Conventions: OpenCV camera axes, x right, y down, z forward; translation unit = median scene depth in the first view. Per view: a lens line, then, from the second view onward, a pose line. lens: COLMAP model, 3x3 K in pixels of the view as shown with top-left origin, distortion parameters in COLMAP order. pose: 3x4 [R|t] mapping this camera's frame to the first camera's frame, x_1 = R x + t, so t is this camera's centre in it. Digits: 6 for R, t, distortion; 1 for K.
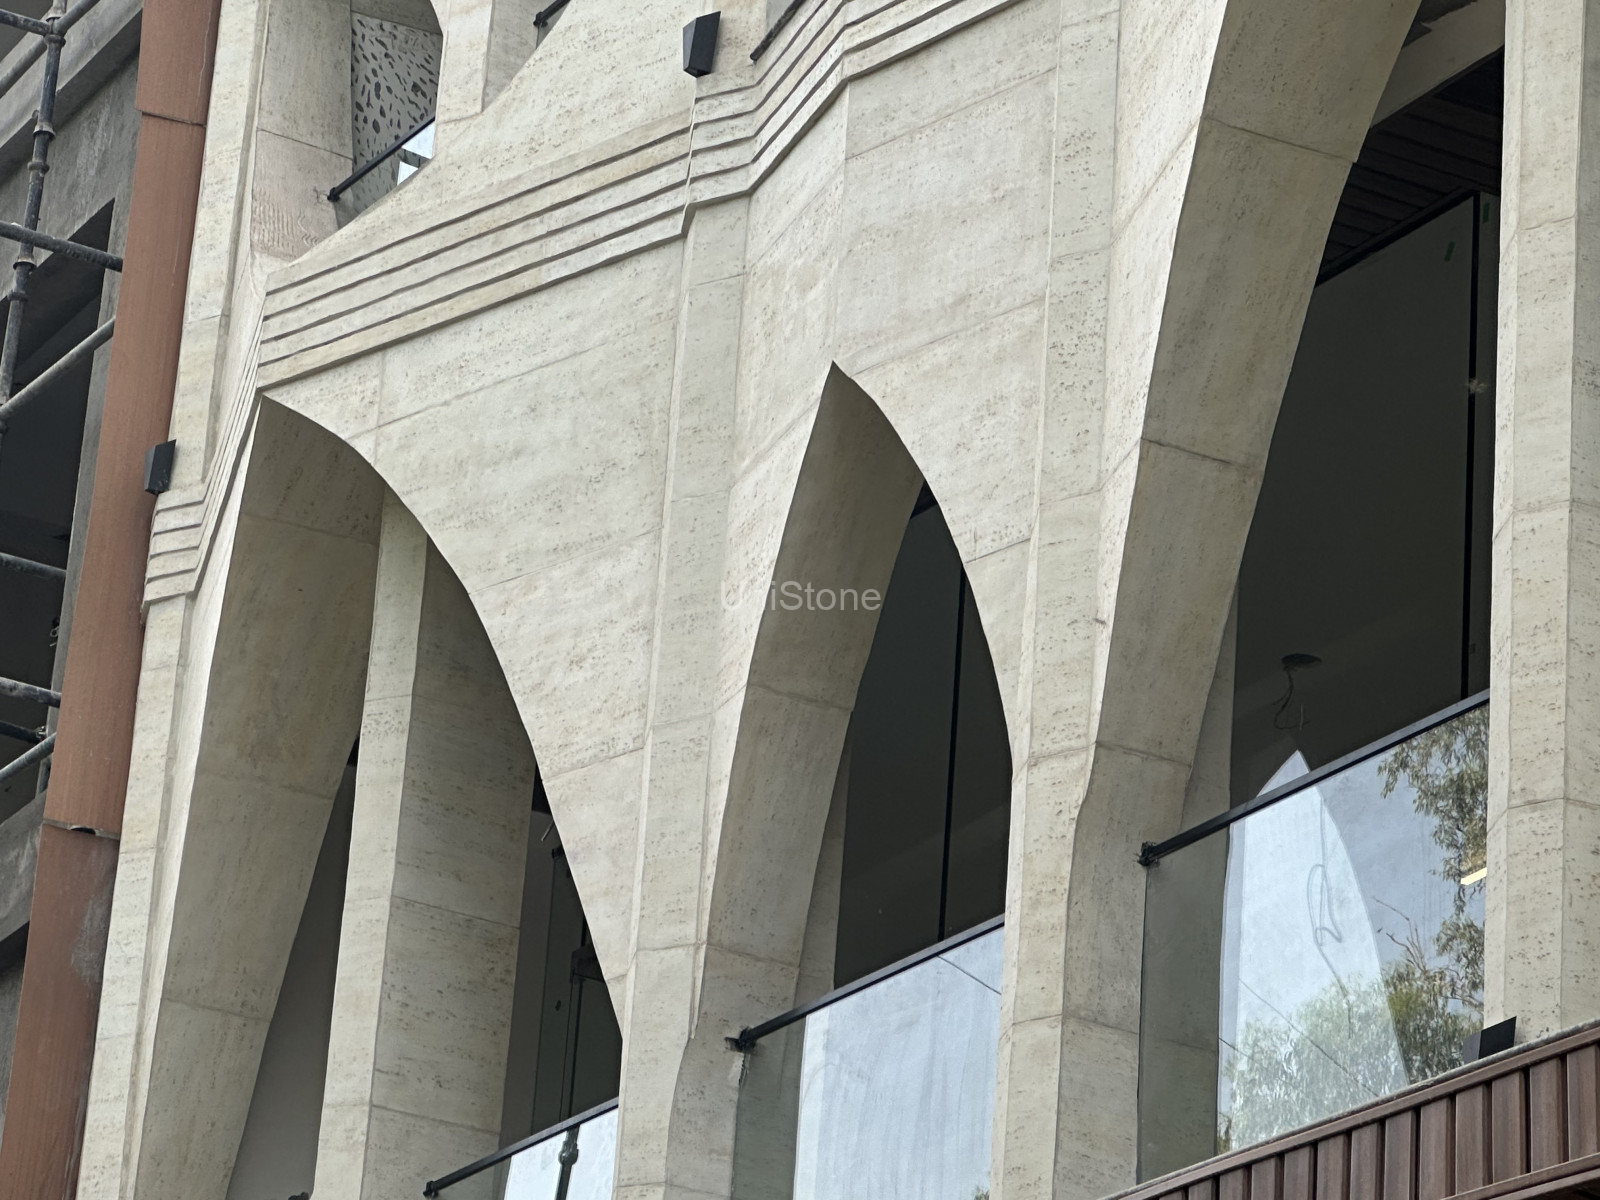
lens RADIAL K [[5446.0, 0, 720.8], [0, 5446.0, 642.7], [0, 0, 1]] dist [-0.101614, 0.000000]
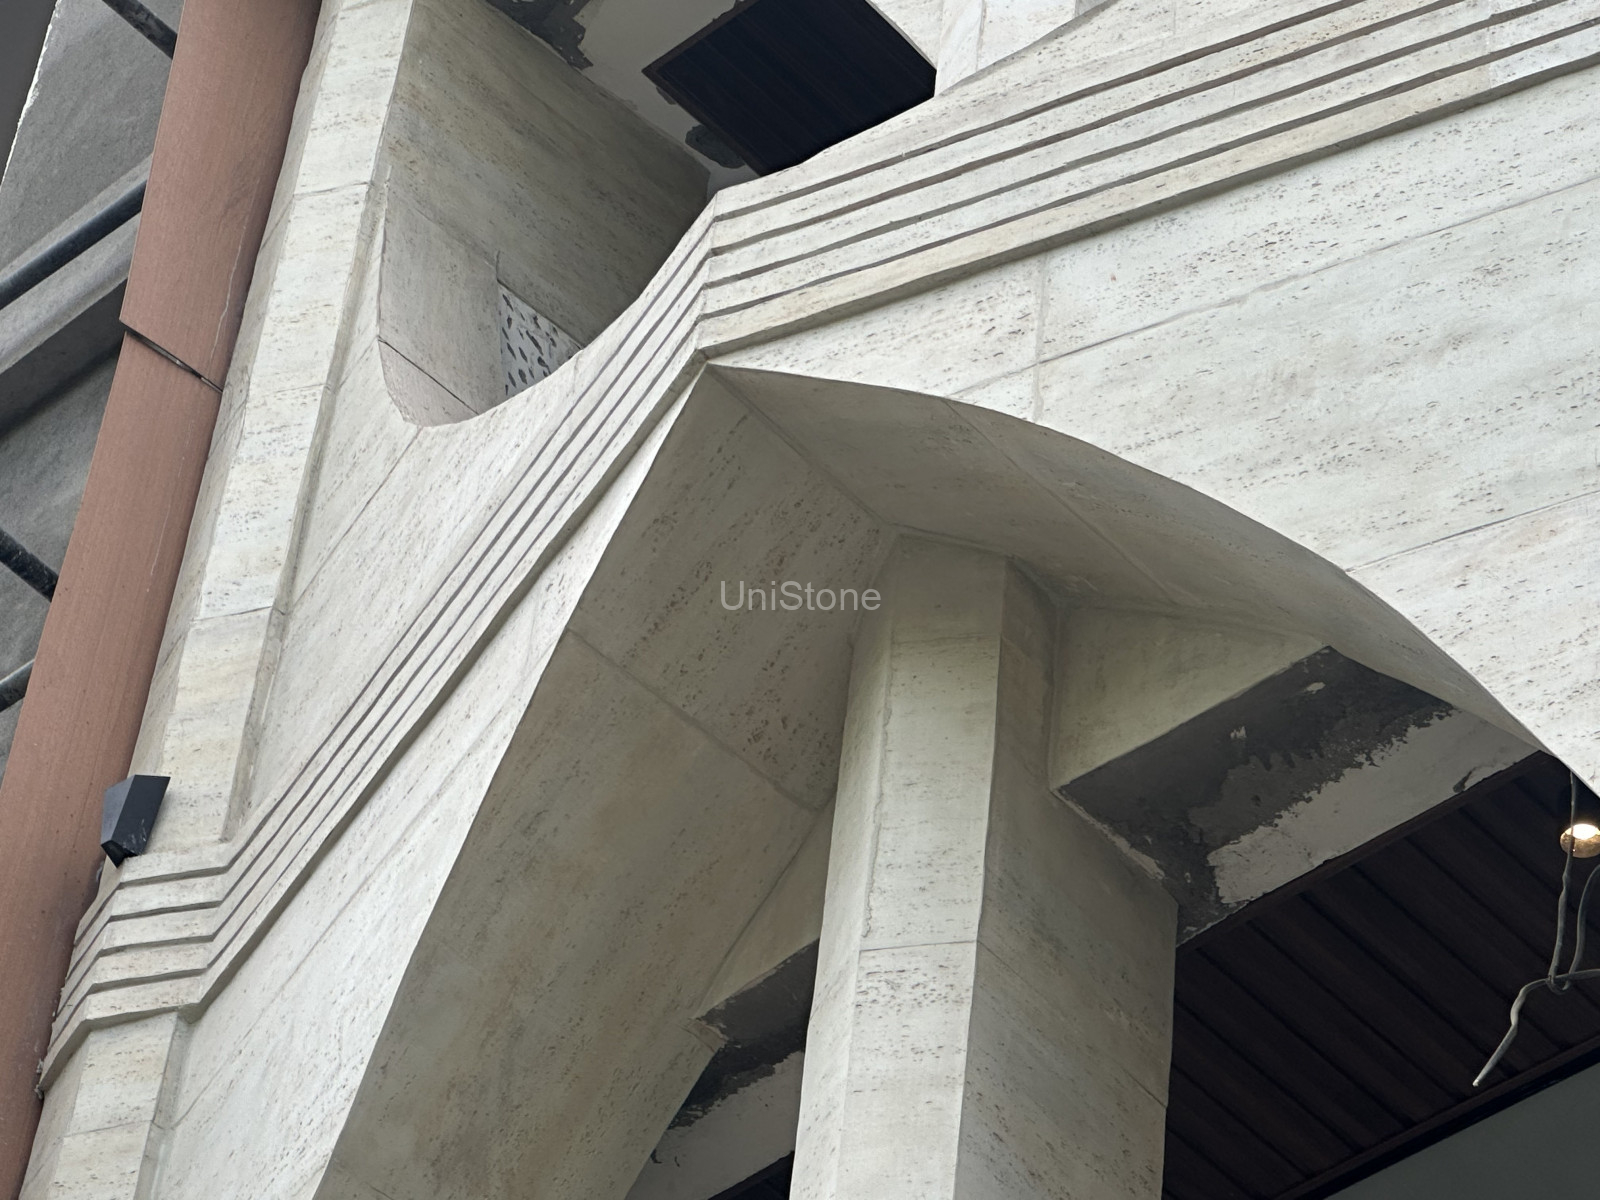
lens RADIAL K [[5446.0, 0, 707.3], [0, 5446.0, 663.3], [0, 0, 1]] dist [-0.101614, 0.000000]
pose [[0.950061, 0.237333, 0.202624, -0.181641], [-0.132854, 0.895134, -0.425541, 0.193524], [-0.282370, 0.377371, 0.881963, 0.583367]]
